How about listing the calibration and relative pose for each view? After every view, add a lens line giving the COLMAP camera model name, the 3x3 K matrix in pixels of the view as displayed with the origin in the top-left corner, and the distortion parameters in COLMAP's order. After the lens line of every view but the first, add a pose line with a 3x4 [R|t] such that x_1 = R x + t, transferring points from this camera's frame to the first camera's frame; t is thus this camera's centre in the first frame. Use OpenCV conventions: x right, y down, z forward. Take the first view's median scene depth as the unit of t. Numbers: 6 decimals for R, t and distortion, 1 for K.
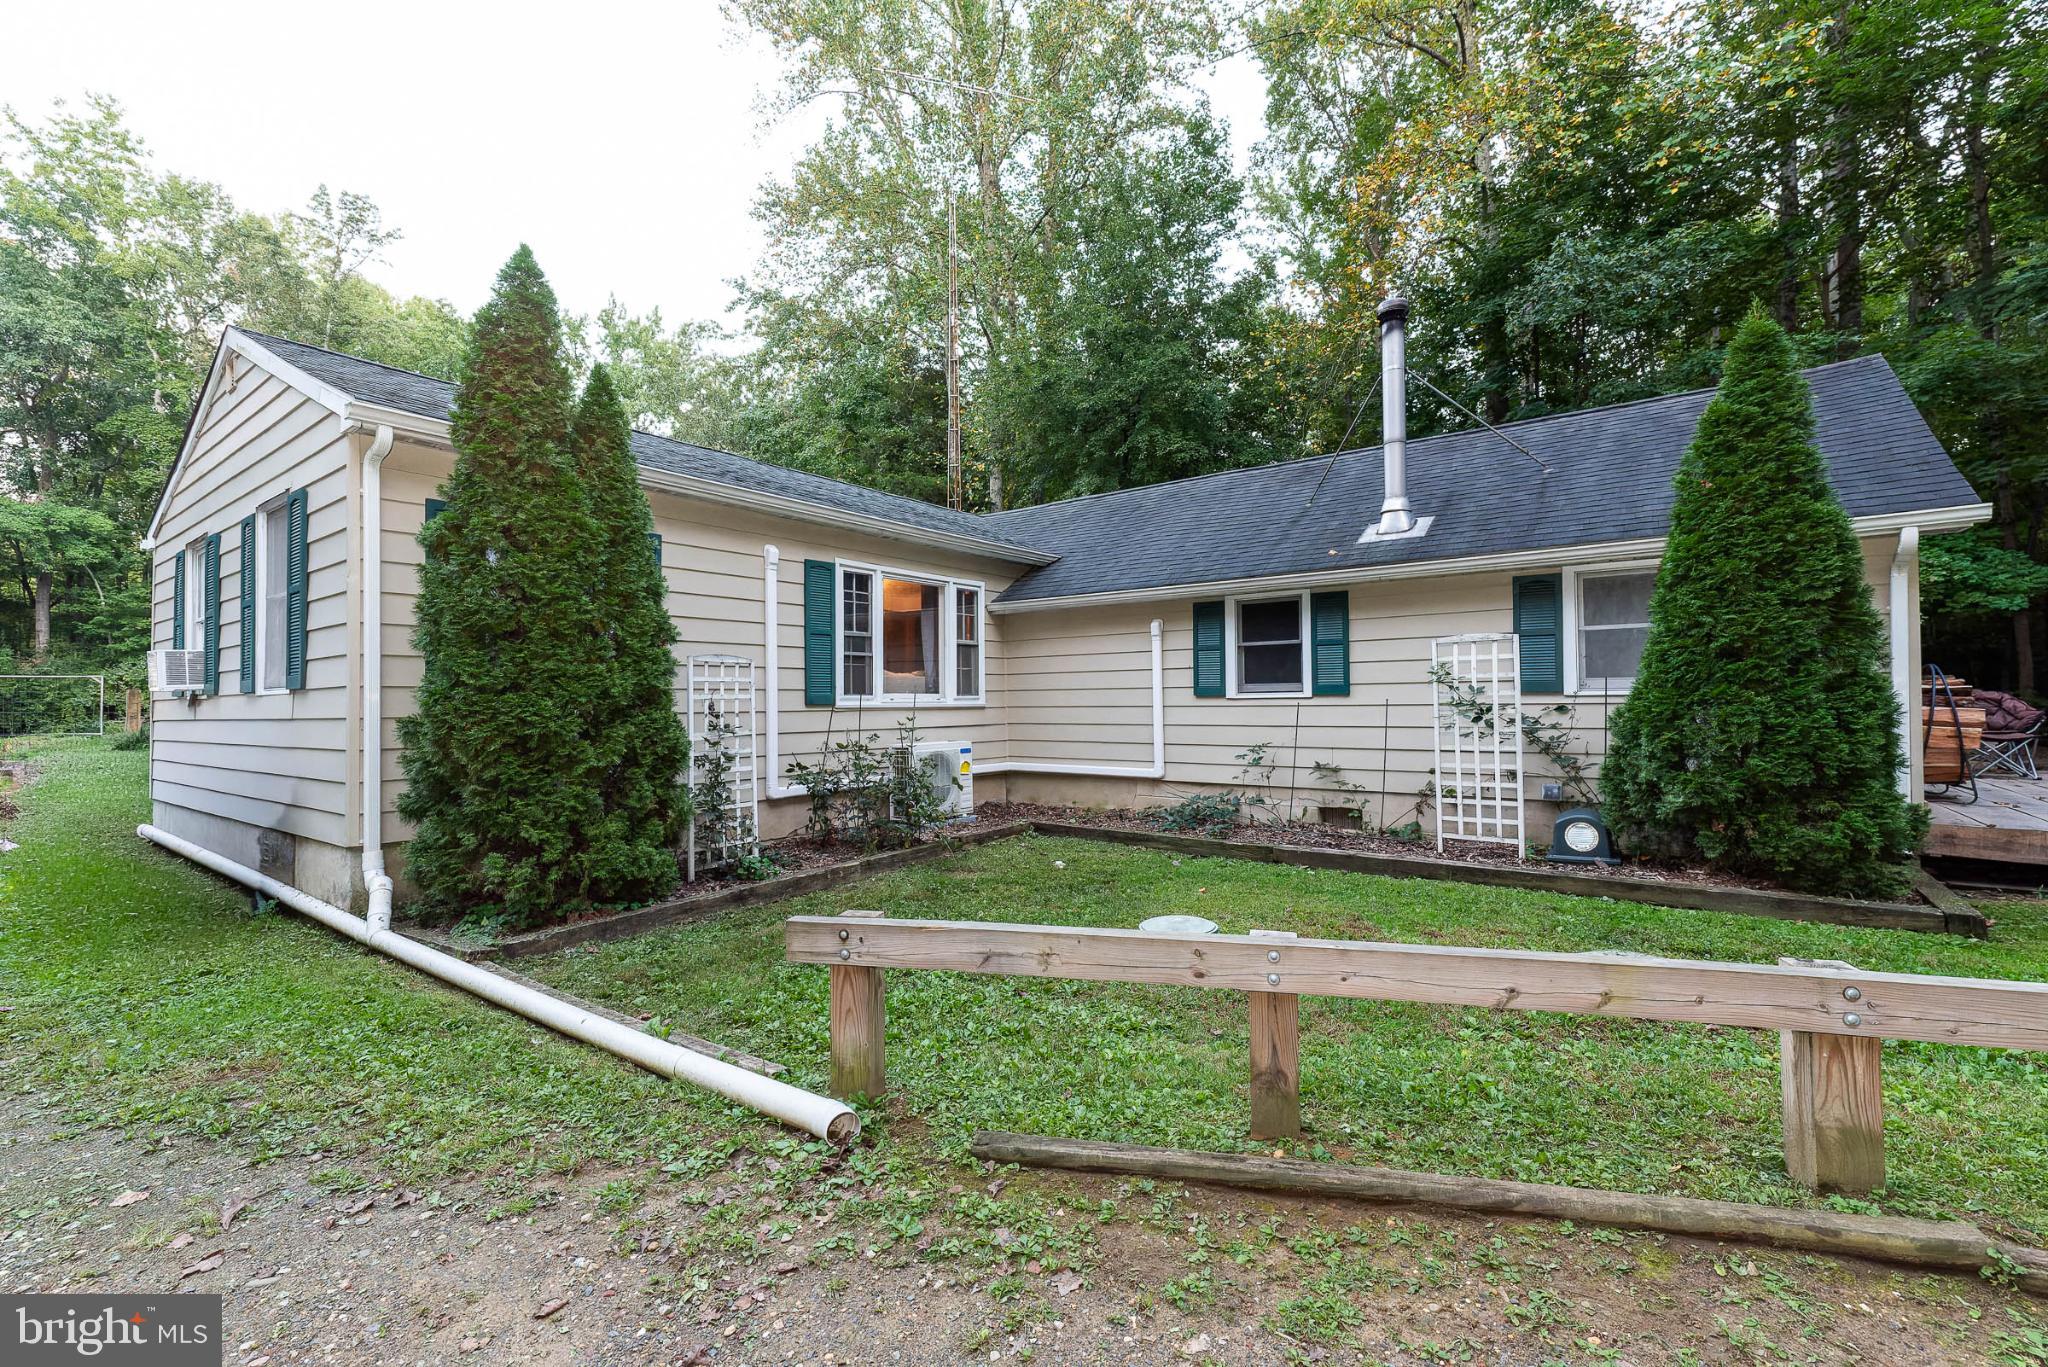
lens RADIAL K [[875.0, 0, 1024.0], [0, 875.0, 683.5], [0, 0, 1]] dist [-0.000213, 0.008558]
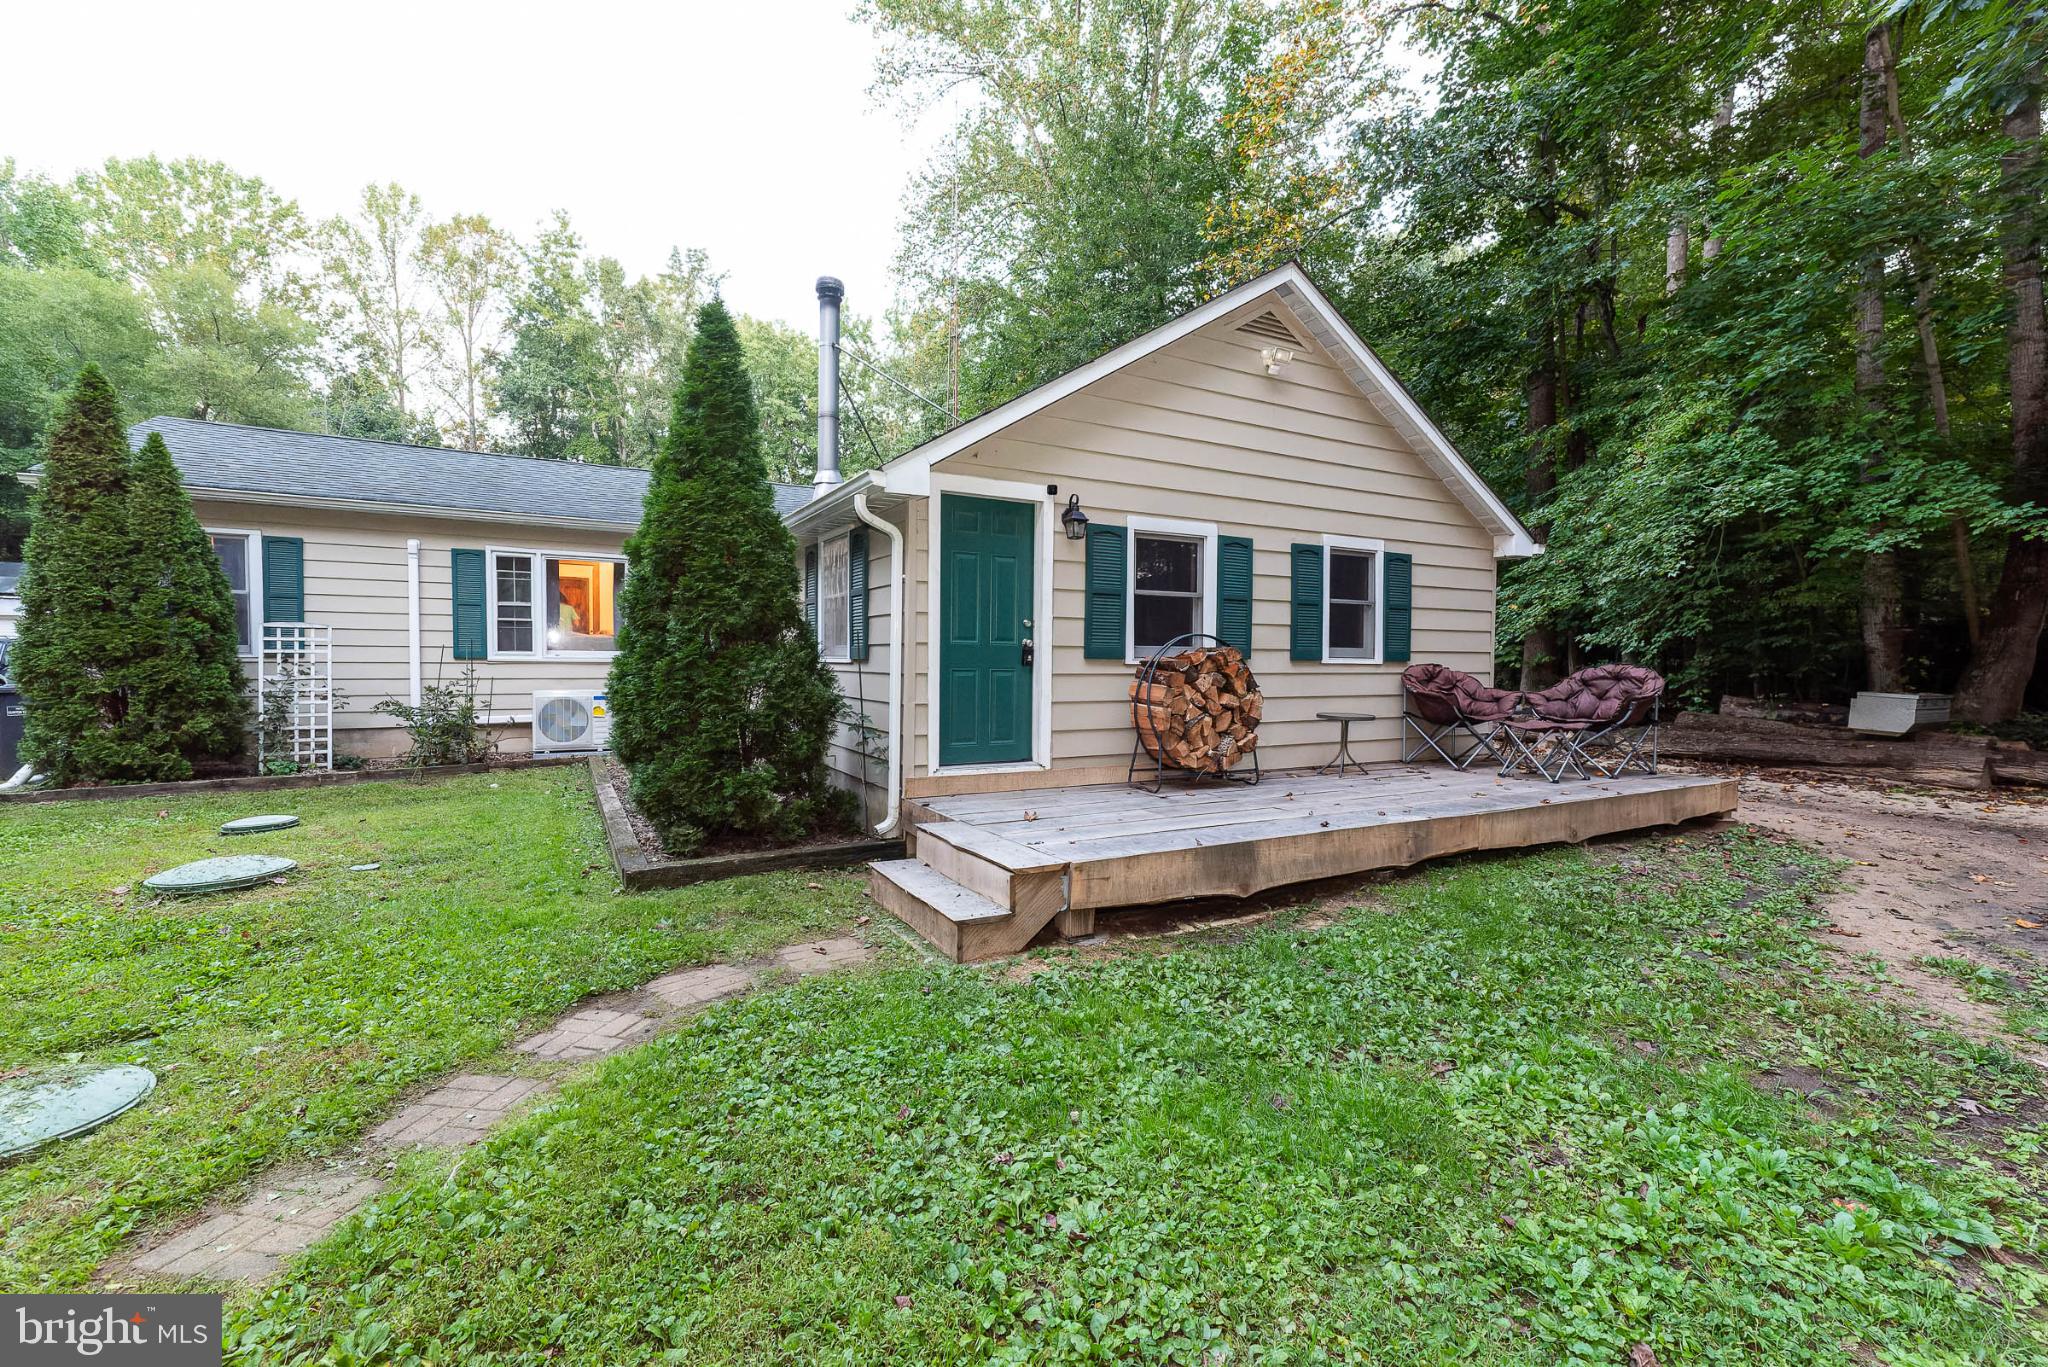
lens RADIAL K [[855.7, 0, 1024.0], [0, 855.7, 683.5], [0, 0, 1]] dist [0.000884, 0.000070]
pose [[0.913026, 0.037922, -0.406135, 1.023550], [-0.015704, 0.998199, 0.057901, -0.025071], [0.407599, -0.046487, 0.911977, 0.152901]]
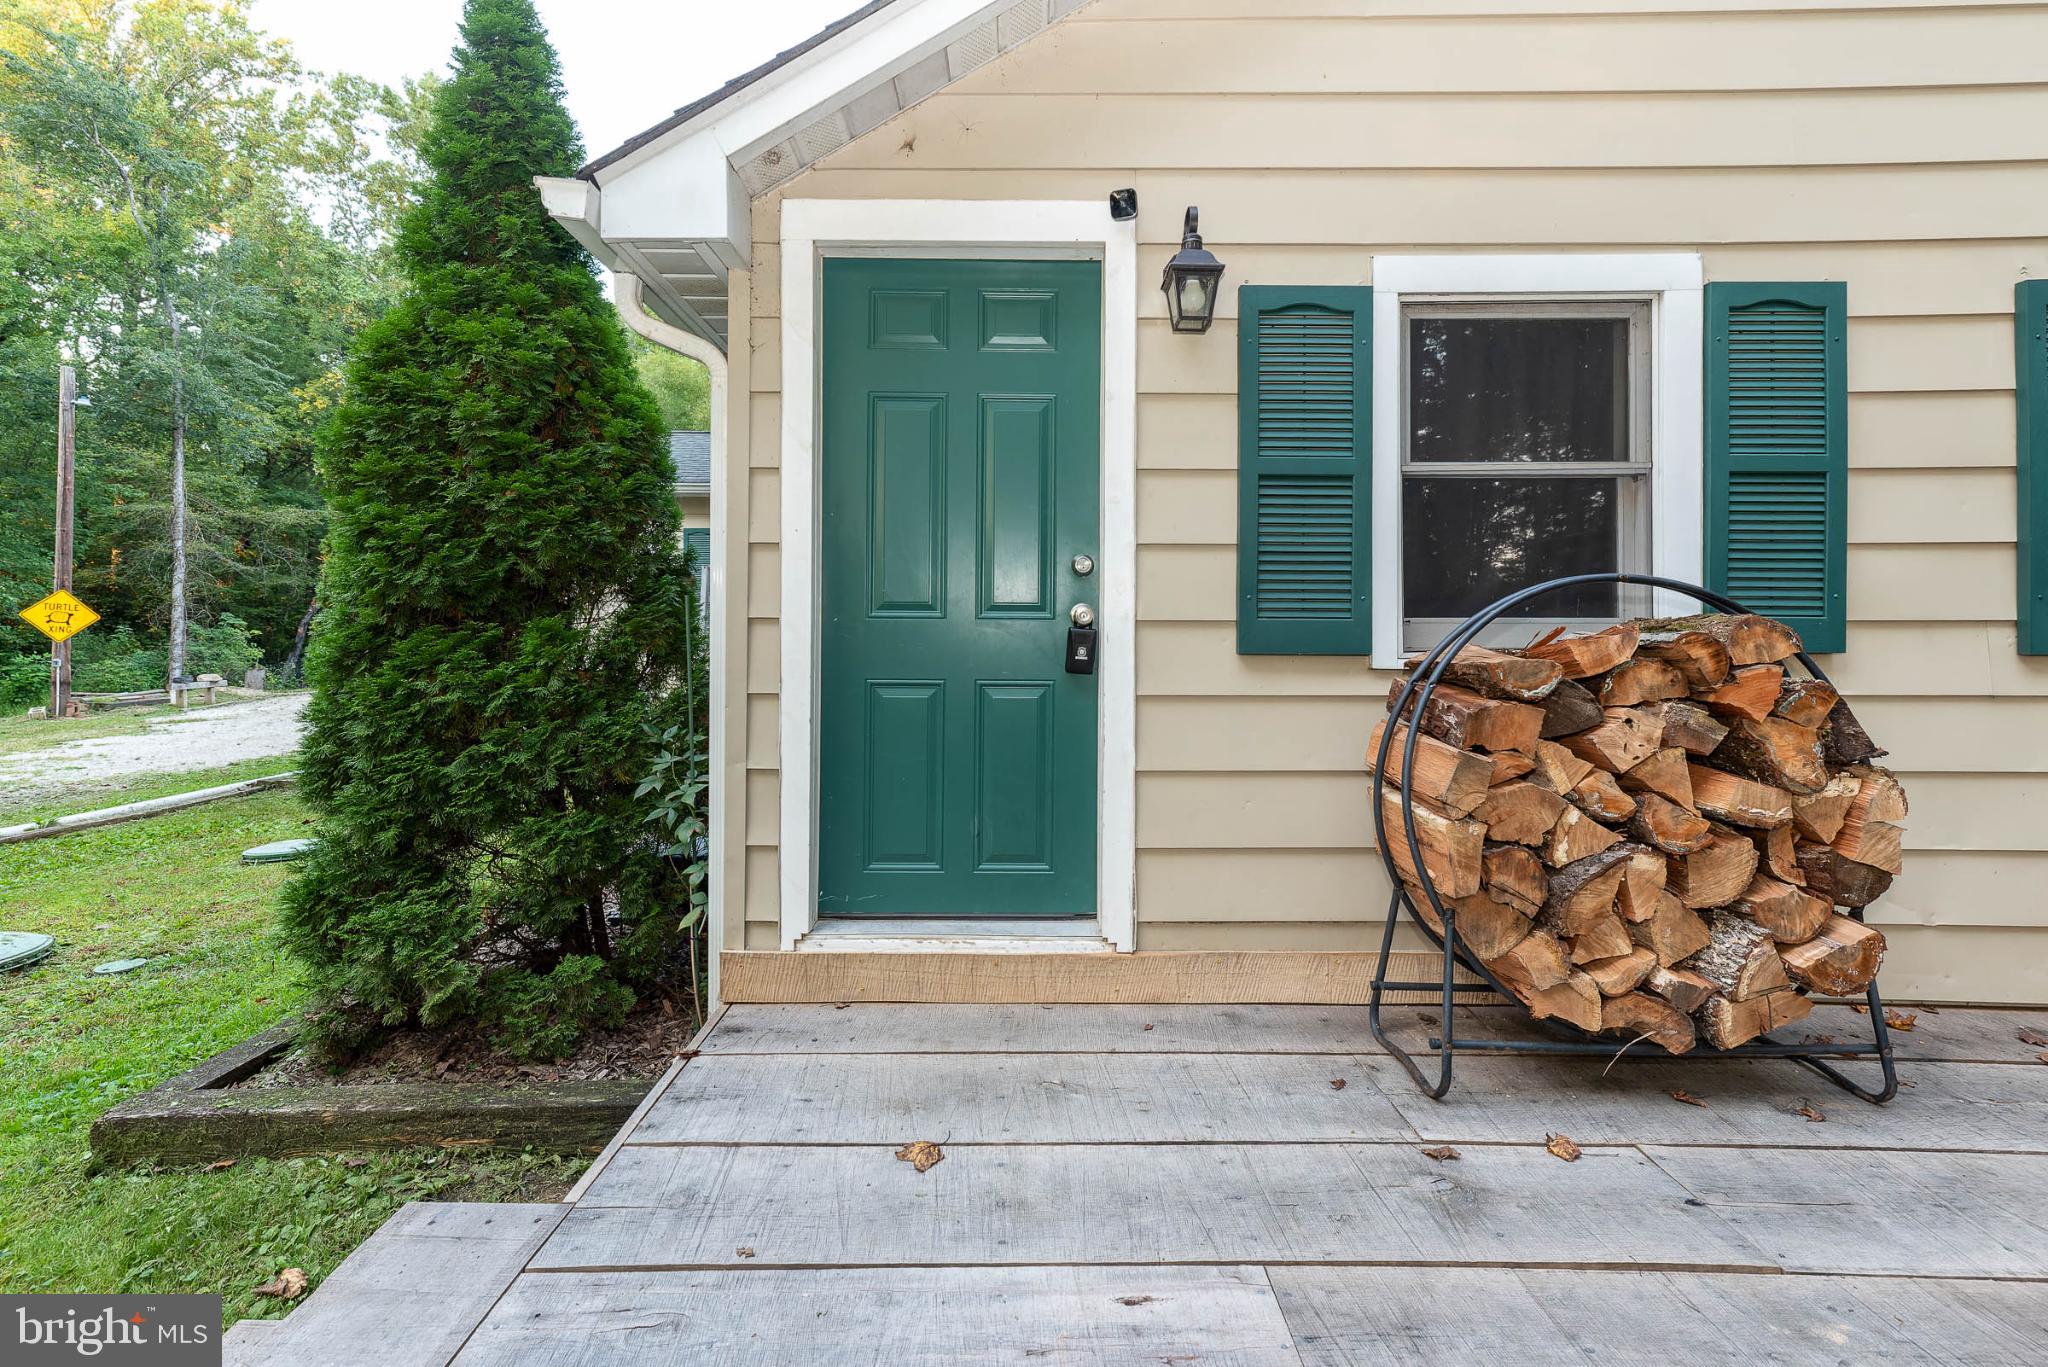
lens RADIAL K [[882.1, 0, 1024.3], [0, 882.1, 634.1], [0, 0, 1]] dist [0.001071, 0.011559]
pose [[0.612199, 0.014024, -0.790580, 0.048977], [0.005620, 0.999740, 0.022087, 0.074537], [0.790684, -0.017965, 0.611961, 6.393878]]
